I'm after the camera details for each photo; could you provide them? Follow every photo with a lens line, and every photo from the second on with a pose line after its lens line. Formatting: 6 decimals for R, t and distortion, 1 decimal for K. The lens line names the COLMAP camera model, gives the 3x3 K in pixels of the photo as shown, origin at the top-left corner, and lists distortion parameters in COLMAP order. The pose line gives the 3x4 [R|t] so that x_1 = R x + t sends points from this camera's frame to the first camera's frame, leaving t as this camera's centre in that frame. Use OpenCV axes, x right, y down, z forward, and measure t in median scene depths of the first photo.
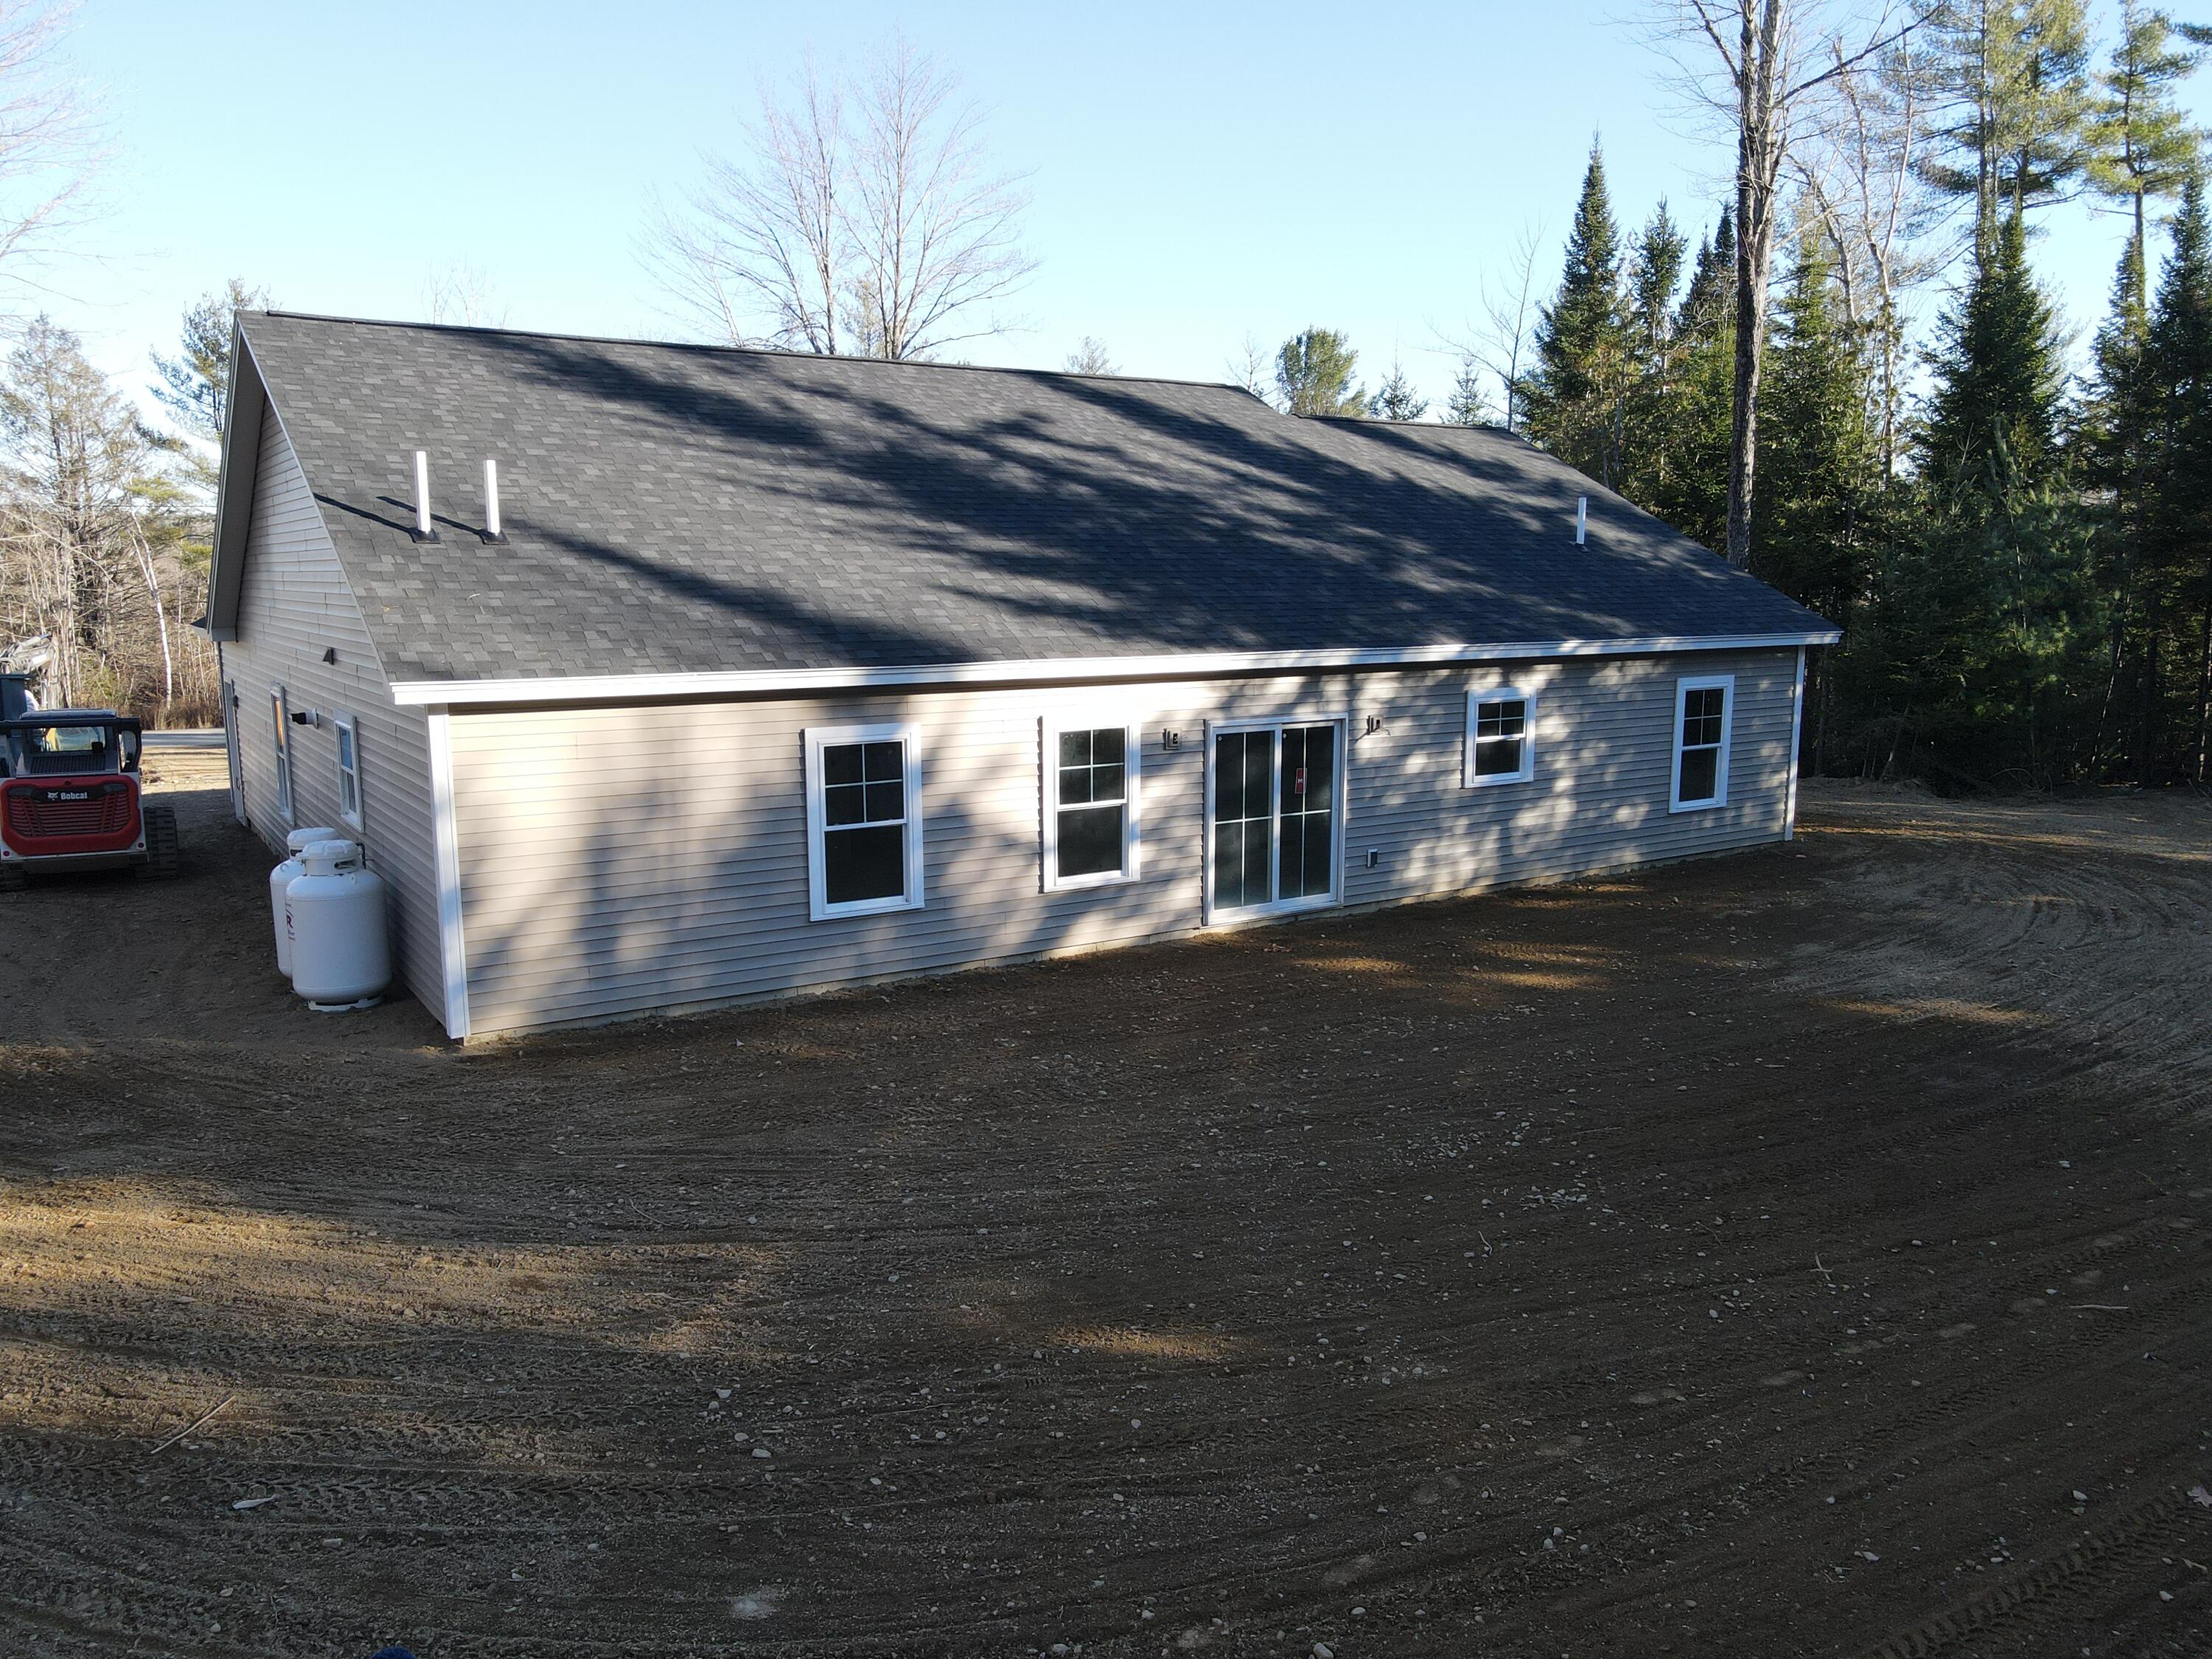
lens RADIAL K [[1590.2, 0, 1097.5], [0, 1590.2, 818.7], [0, 0, 1]] dist [0.007285, -0.000141]
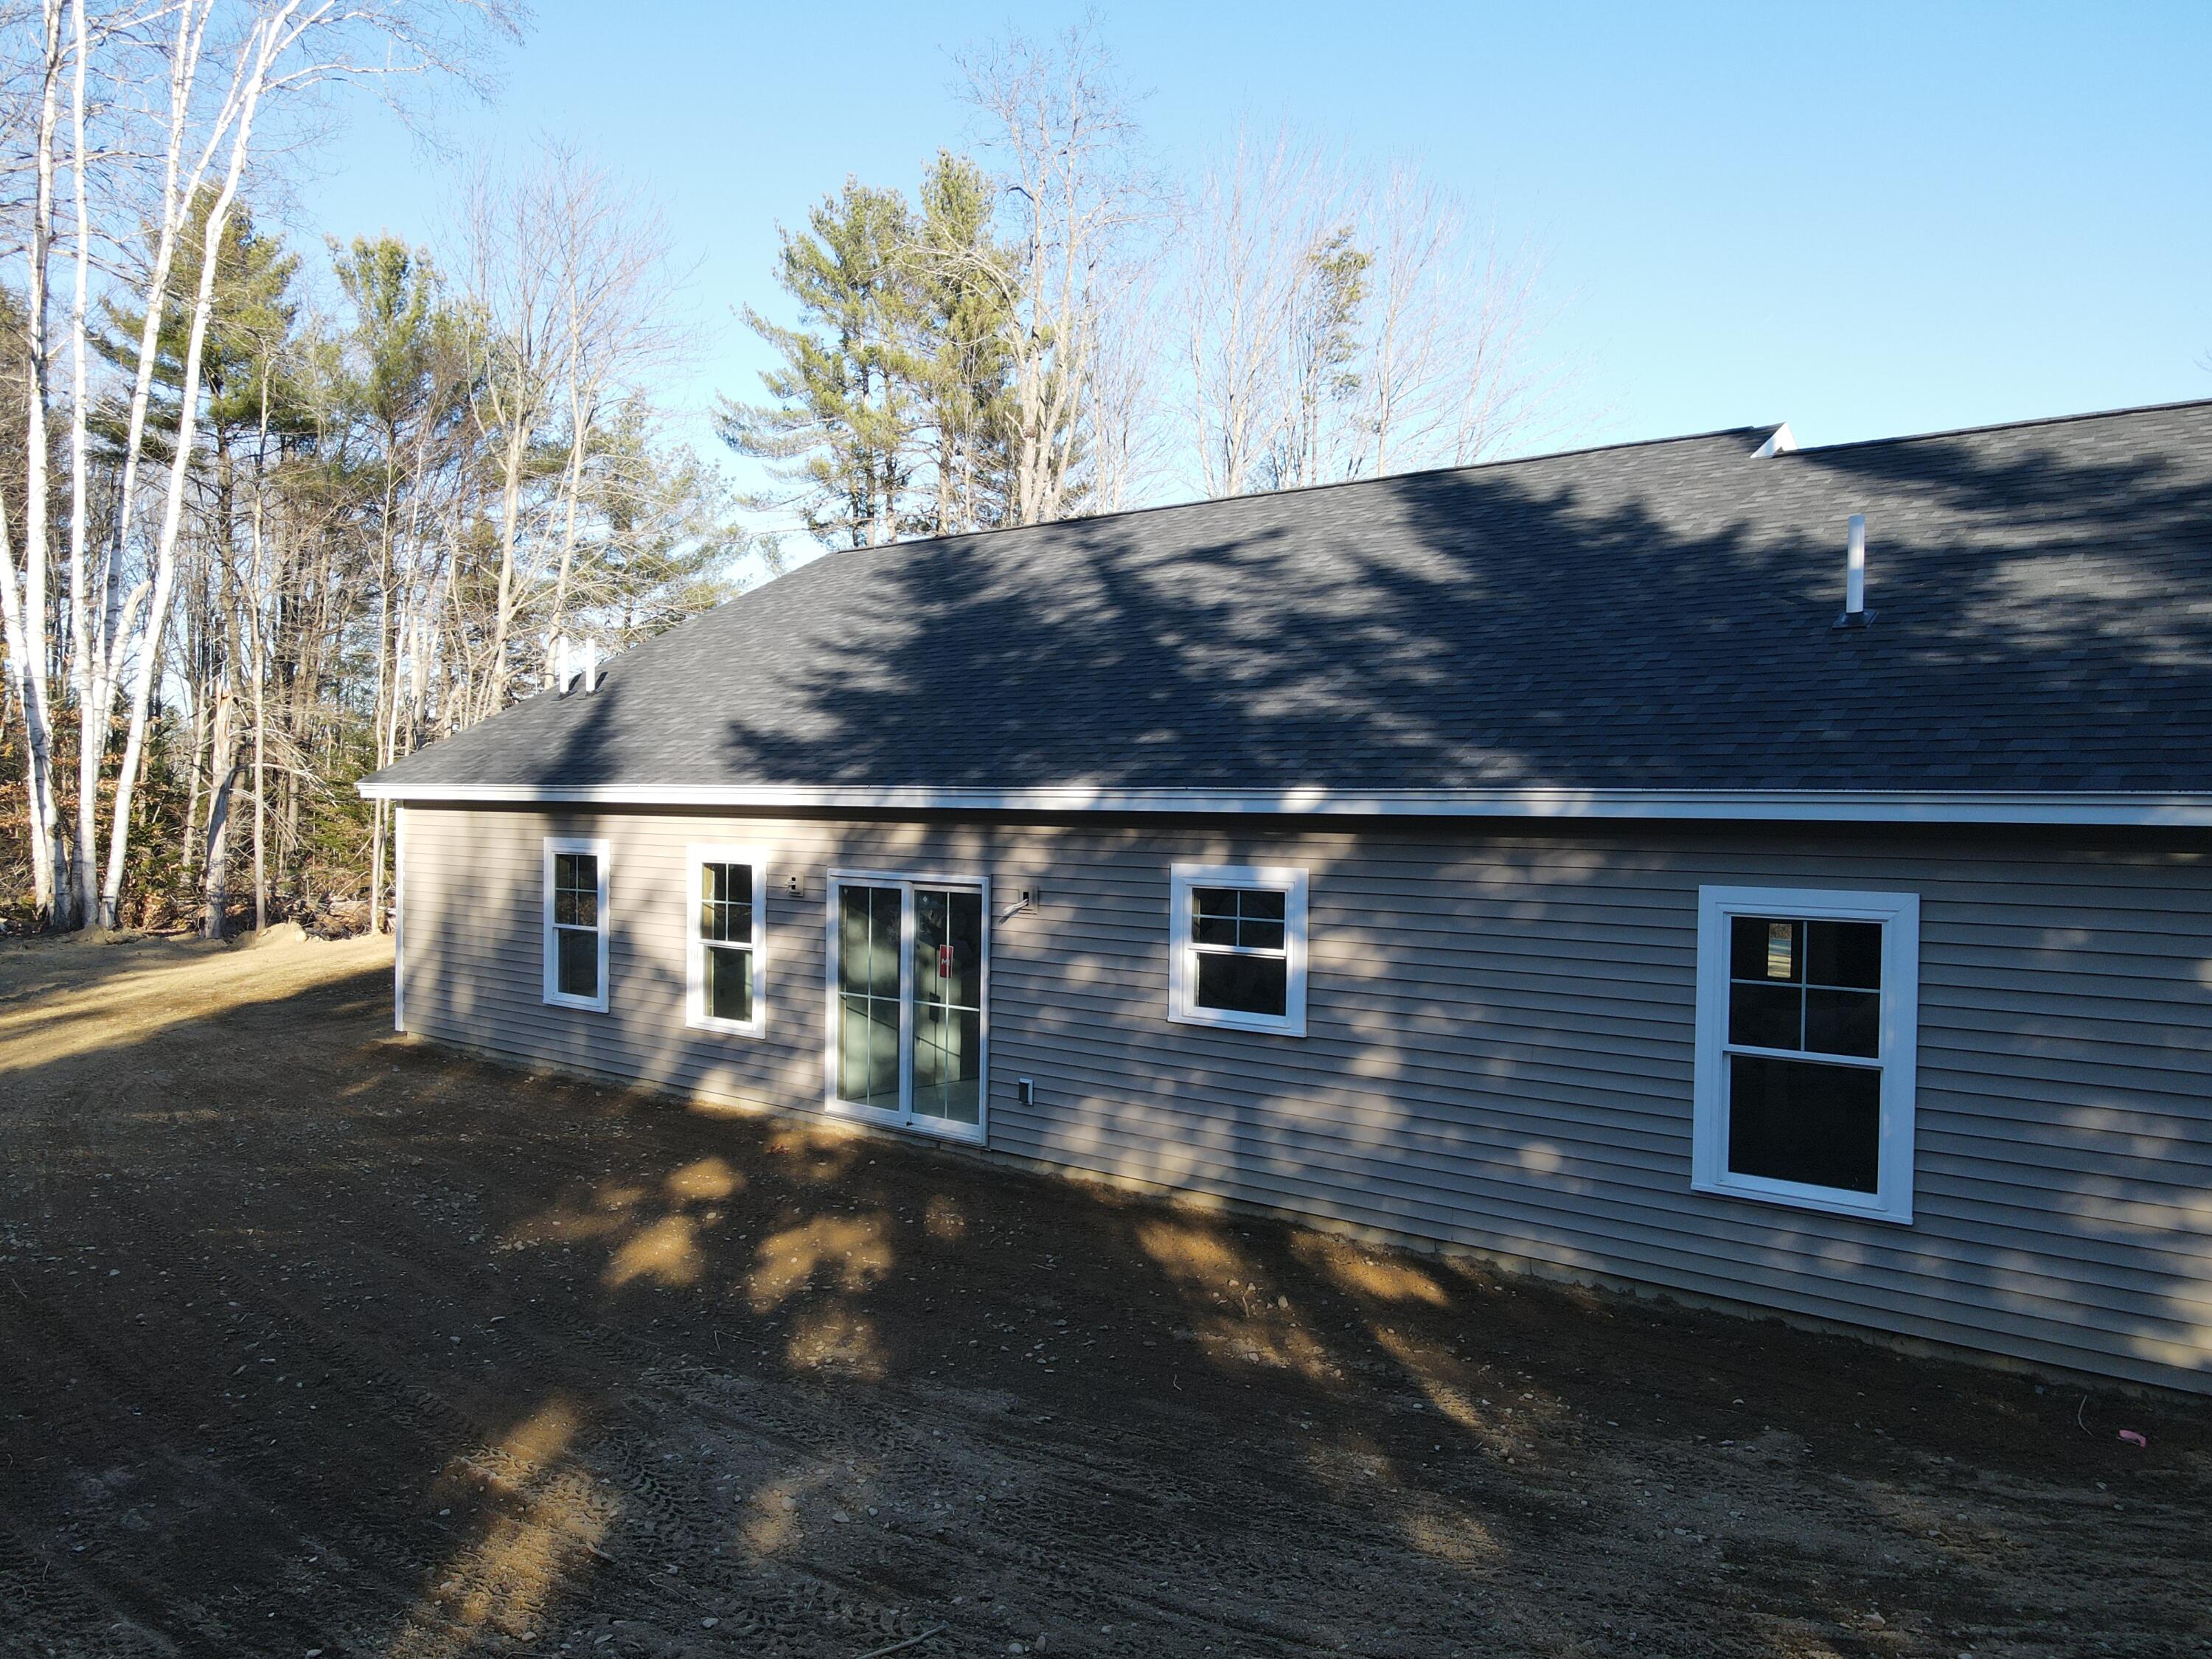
lens RADIAL K [[1590.2, 0, 1060.7], [0, 1590.2, 868.3], [0, 0, 1]] dist [0.007285, -0.000141]
pose [[0.287791, 0.037319, -0.956966, 0.913763], [-0.158356, 0.987340, -0.009119, -0.076451], [0.944510, 0.154165, 0.290057, 0.876683]]
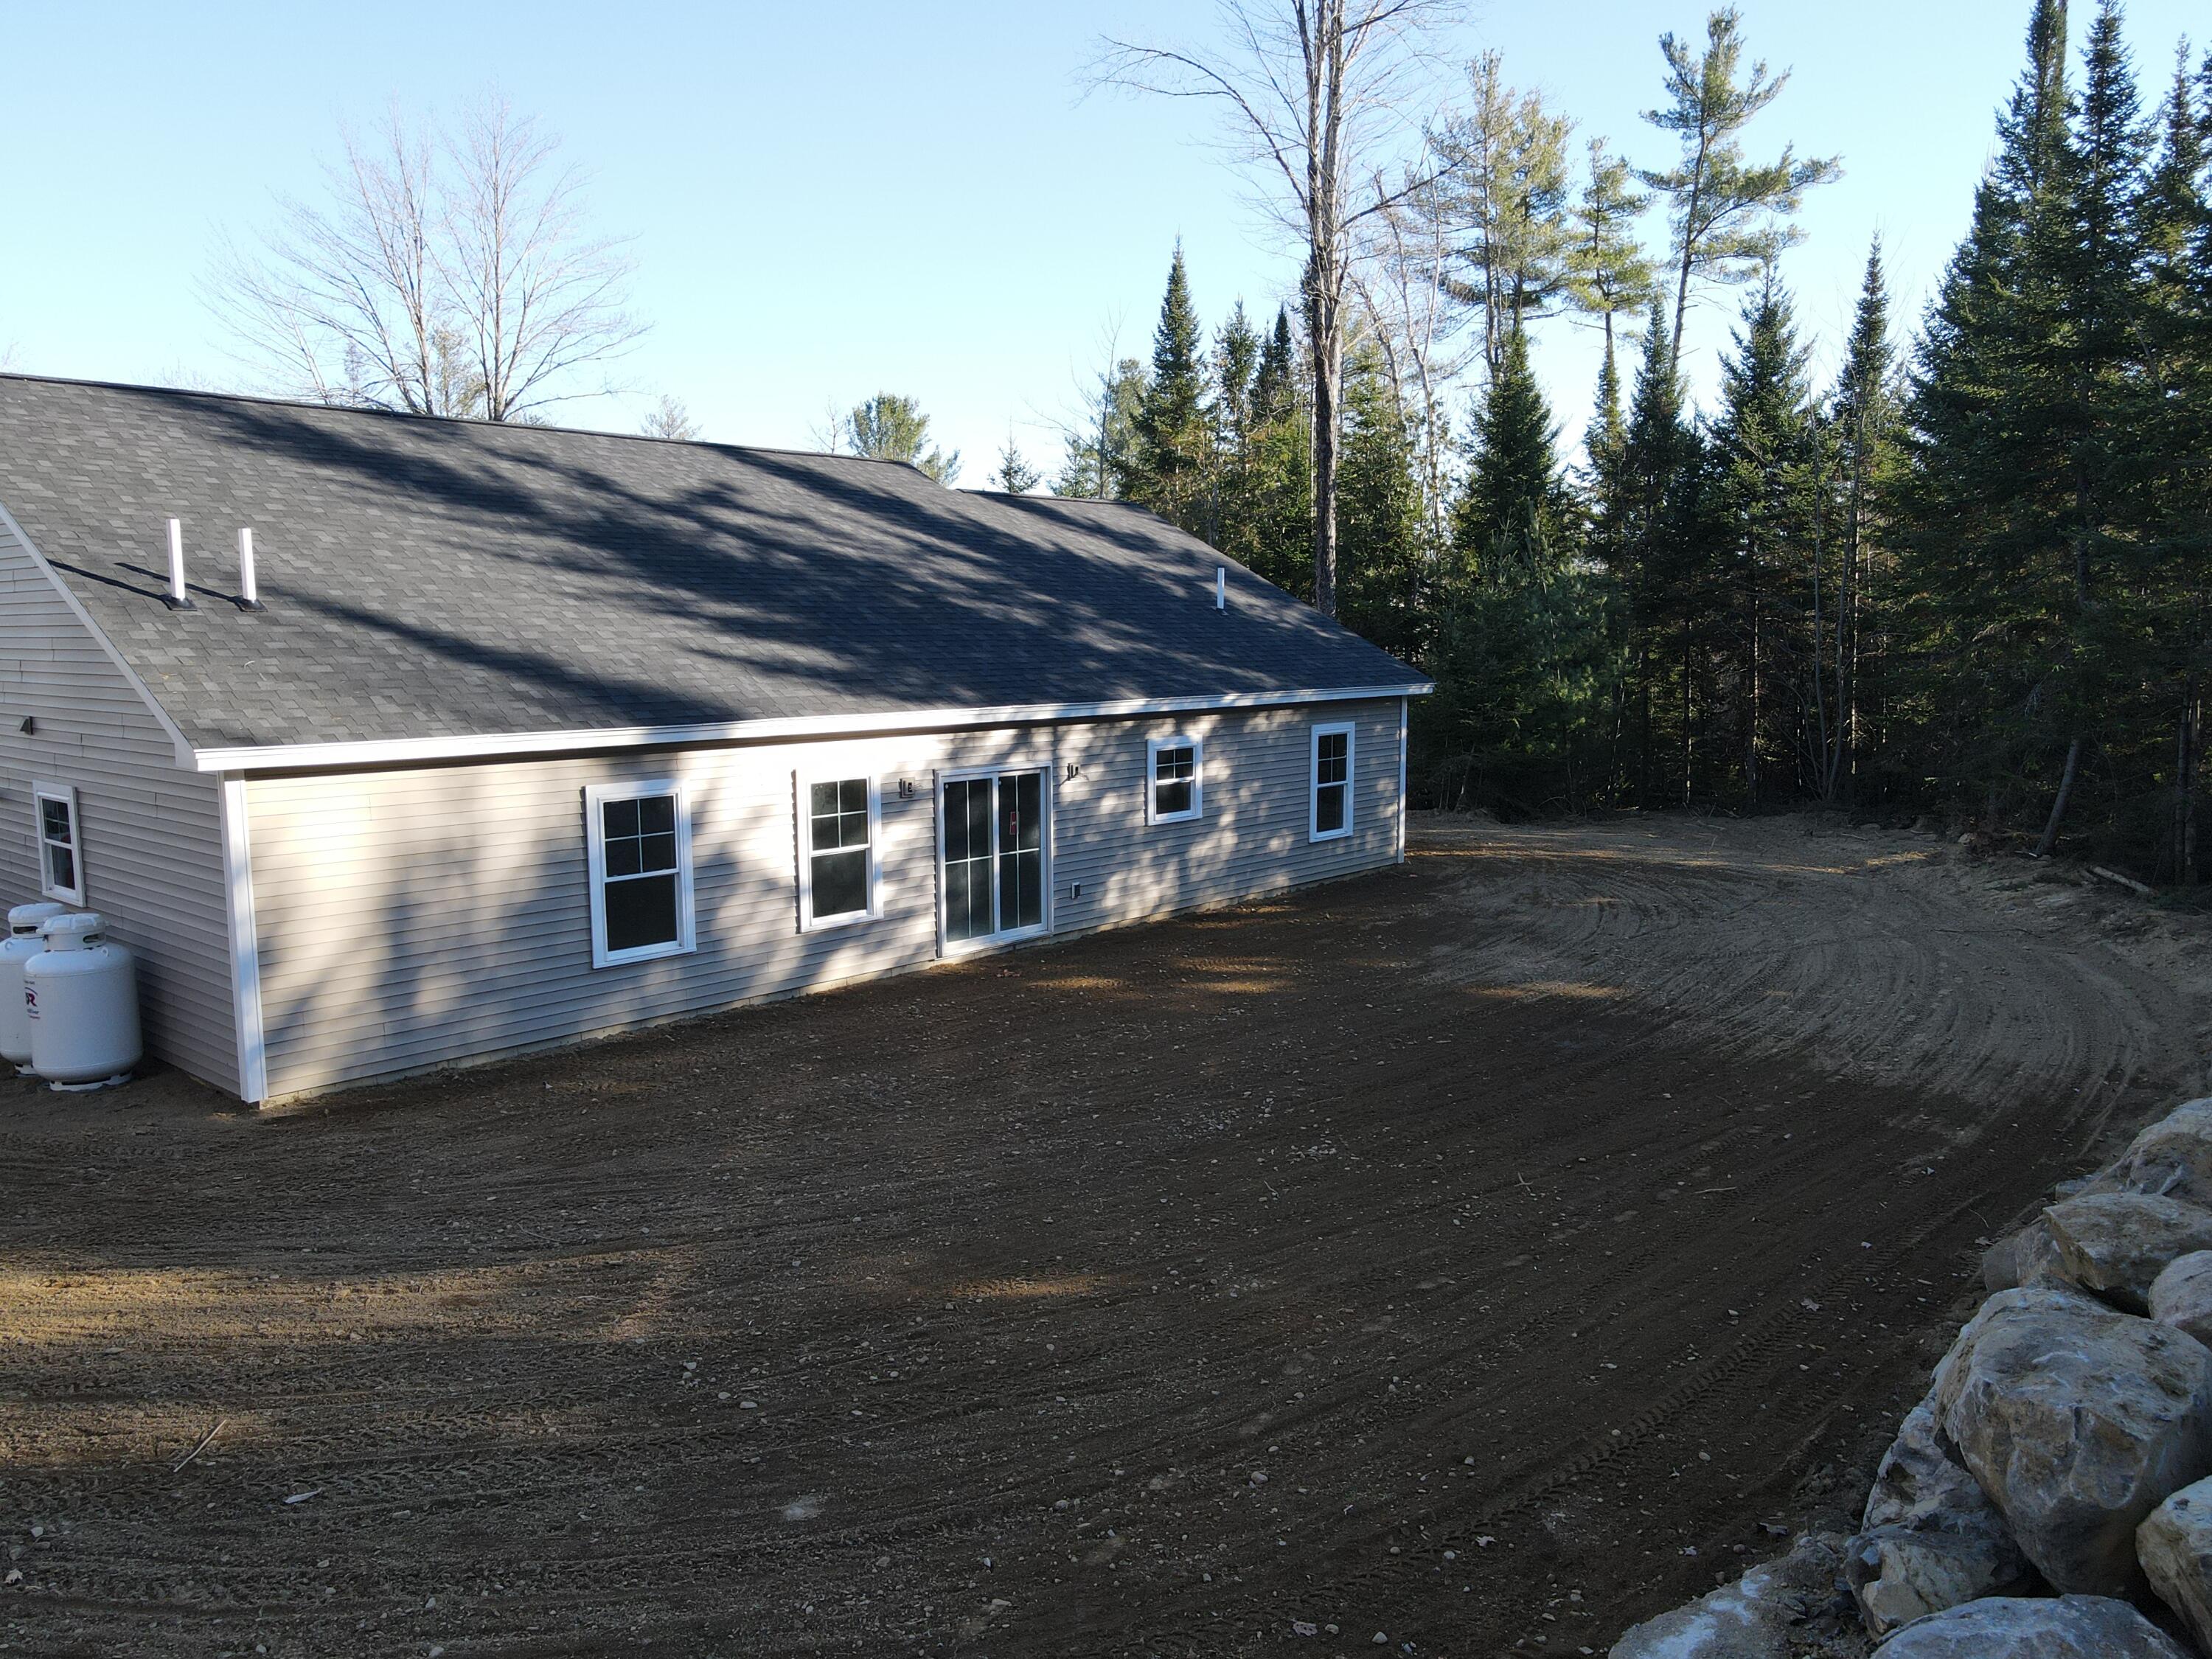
lens RADIAL K [[1590.2, 0, 1081.1], [0, 1590.2, 819.7], [0, 0, 1]] dist [0.007285, -0.000141]
pose [[0.966219, -0.032730, 0.255636, -0.117528], [0.041502, 0.998718, -0.028994, 0.008592], [-0.254359, 0.038624, 0.966338, -0.086910]]
